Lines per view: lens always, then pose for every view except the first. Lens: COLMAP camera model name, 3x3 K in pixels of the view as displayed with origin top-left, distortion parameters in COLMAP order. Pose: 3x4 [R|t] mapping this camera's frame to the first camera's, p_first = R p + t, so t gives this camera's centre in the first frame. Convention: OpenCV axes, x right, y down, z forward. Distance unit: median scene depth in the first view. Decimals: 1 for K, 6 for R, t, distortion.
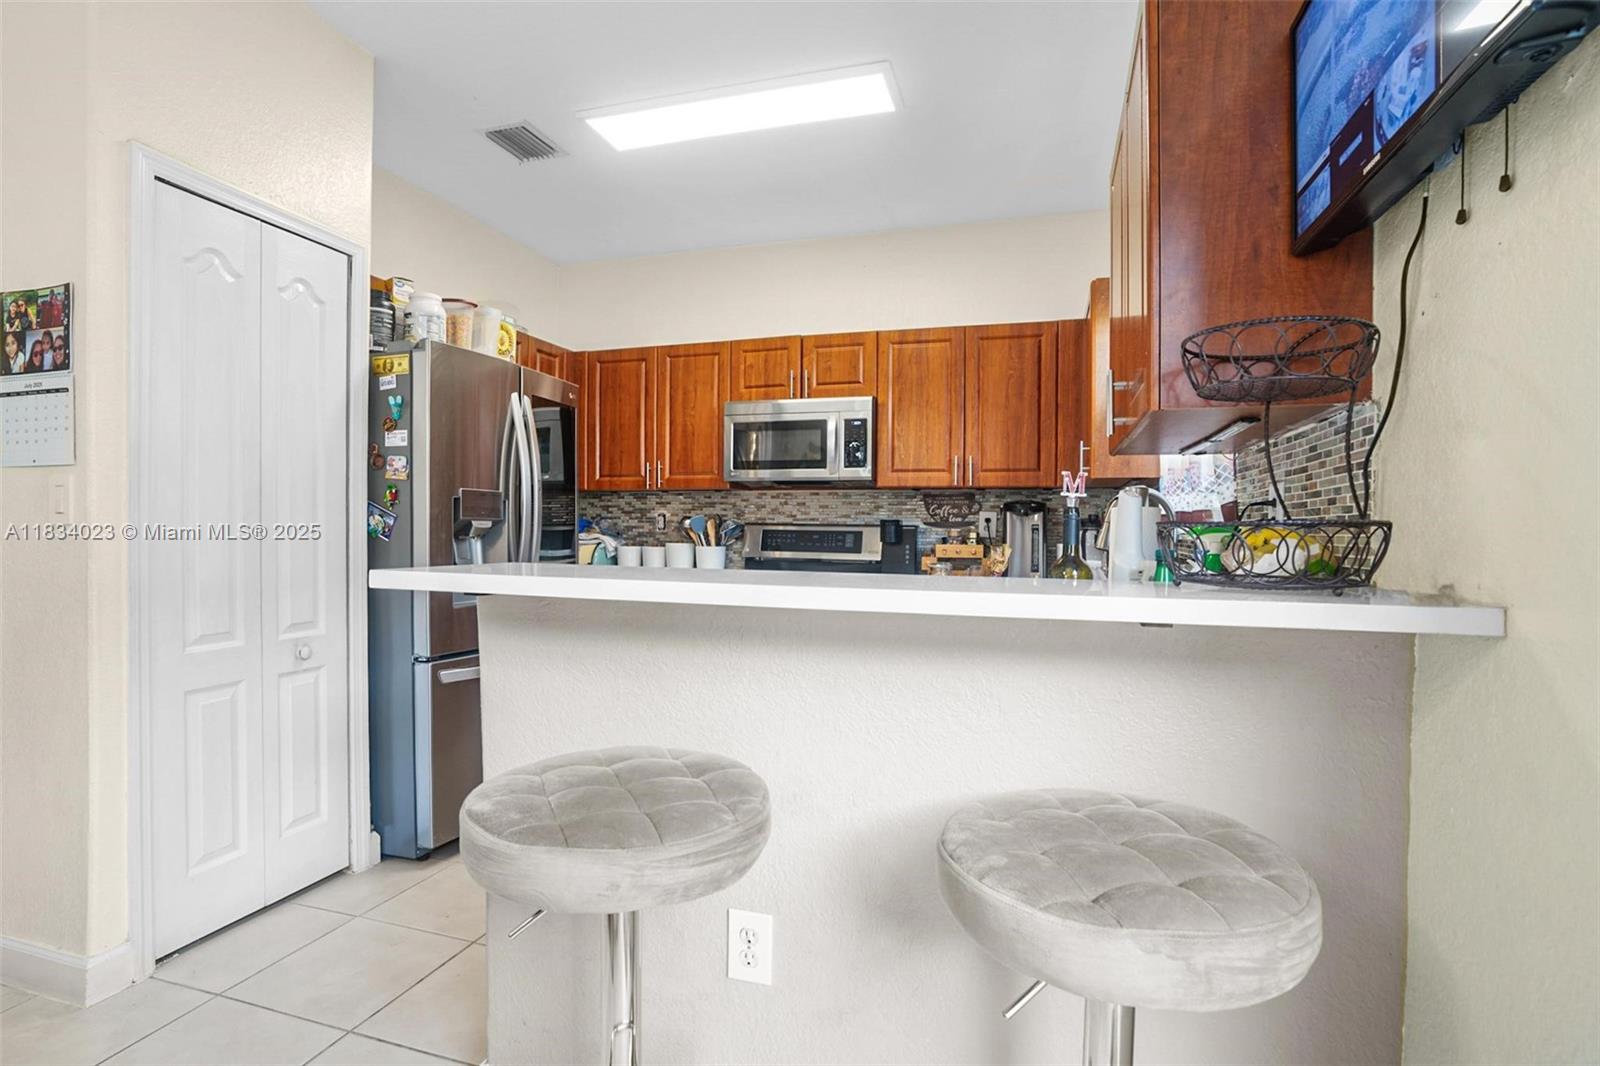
lens RADIAL K [[792.6, 0, 796.5], [0, 792.6, 542.4], [0, 0, 1]] dist [-0.048705, 0.014956]
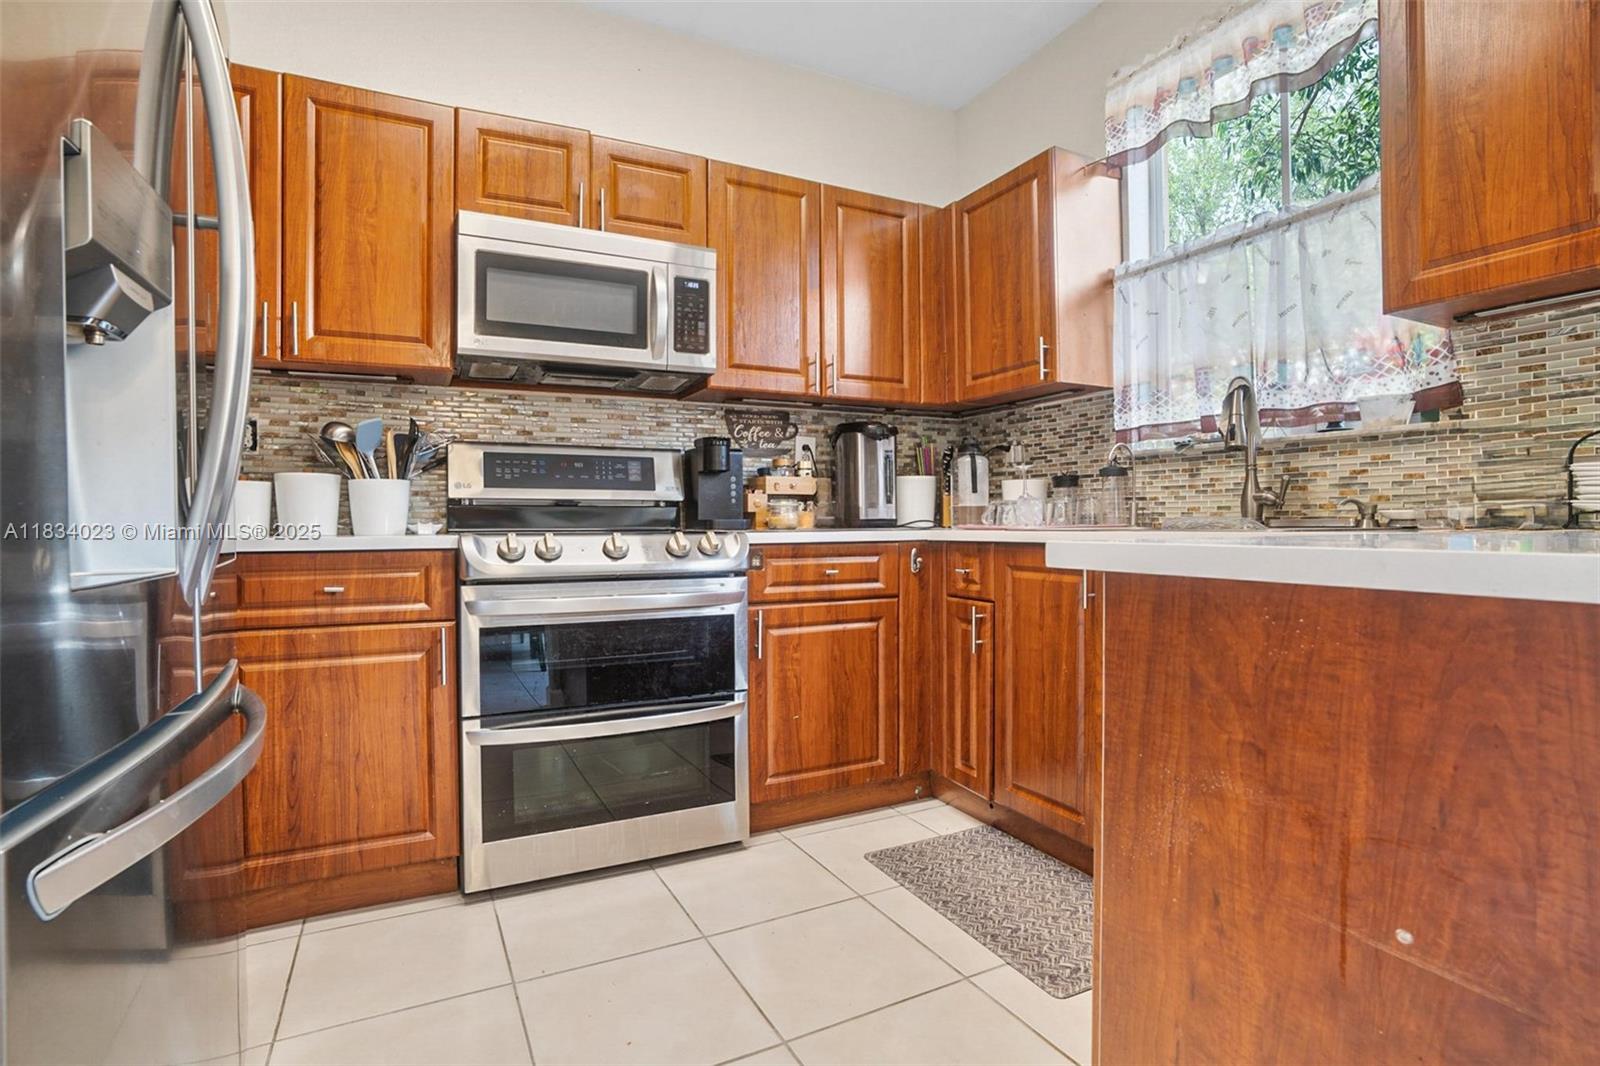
lens RADIAL K [[792.6, 0, 801.6], [0, 792.6, 523.0], [0, 0, 1]] dist [-0.048705, 0.014956]
pose [[0.707434, -0.018142, 0.706547, -0.320141], [0.026357, 0.999652, -0.000721, 0.047635], [-0.706288, 0.019133, 0.707666, 0.471954]]
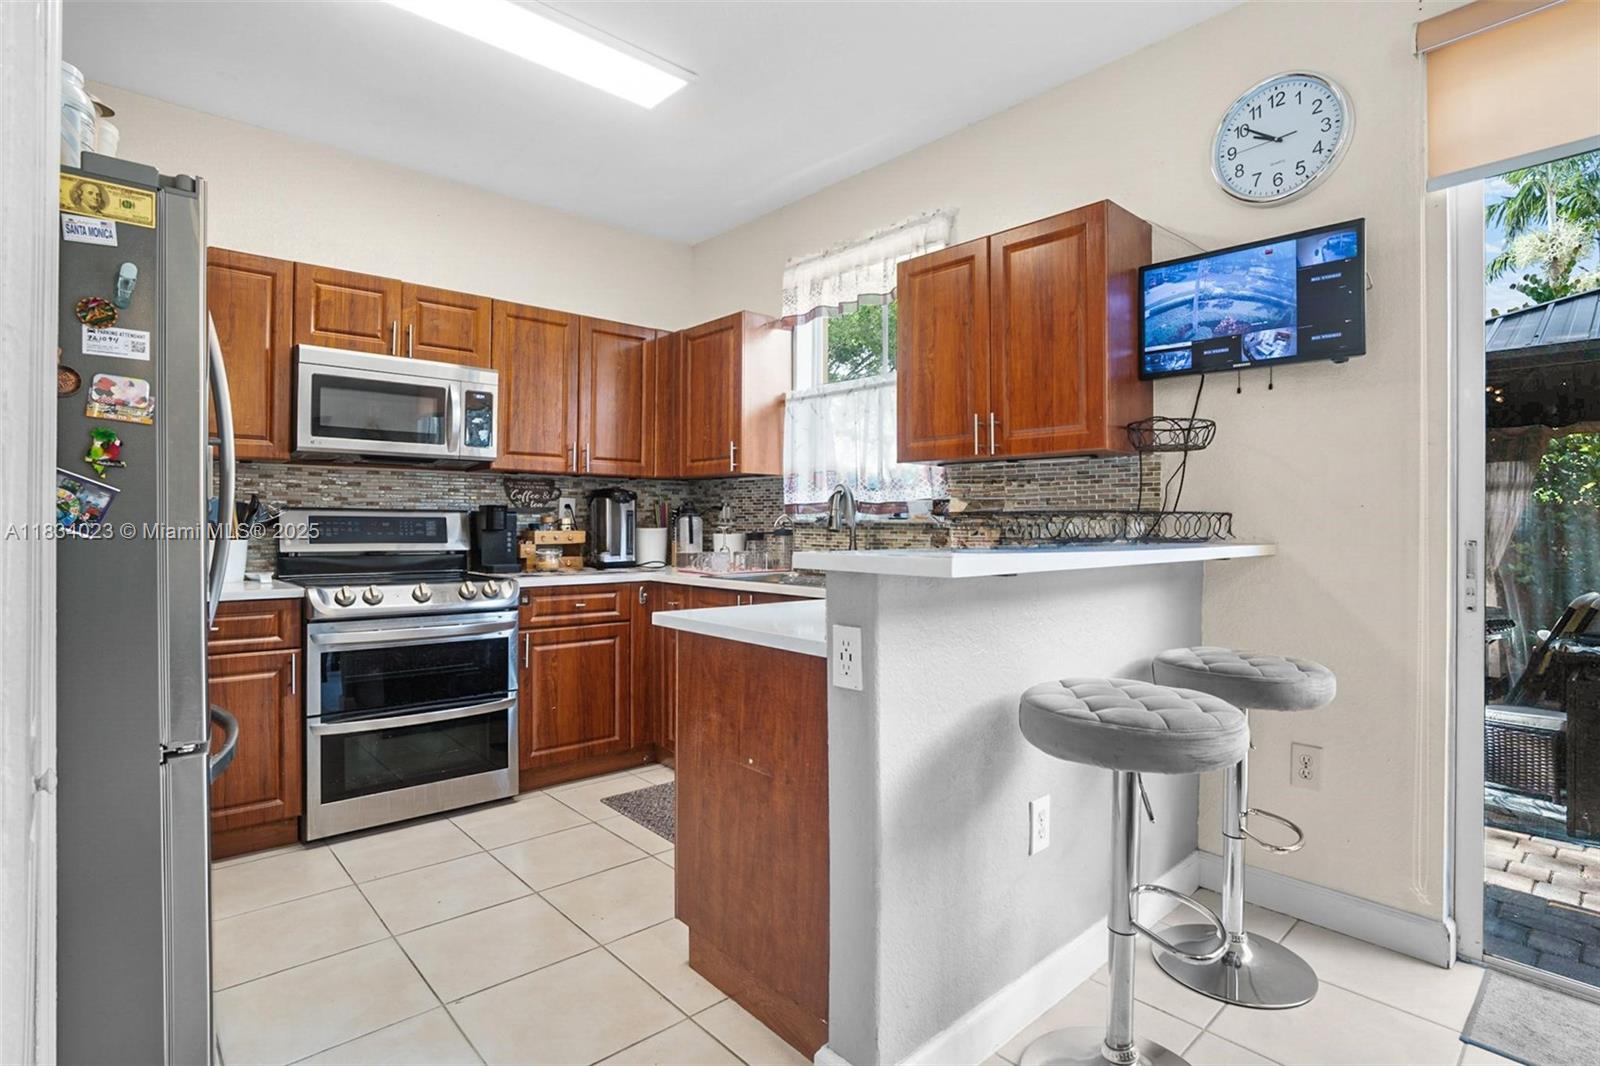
lens RADIAL K [[792.6, 0, 799.3], [0, 792.6, 523.9], [0, 0, 1]] dist [-0.048705, 0.014956]
pose [[0.499168, -0.009657, 0.866451, -0.508130], [0.014223, 0.999894, 0.002951, -0.004461], [-0.866389, 0.010851, 0.499253, 0.240743]]
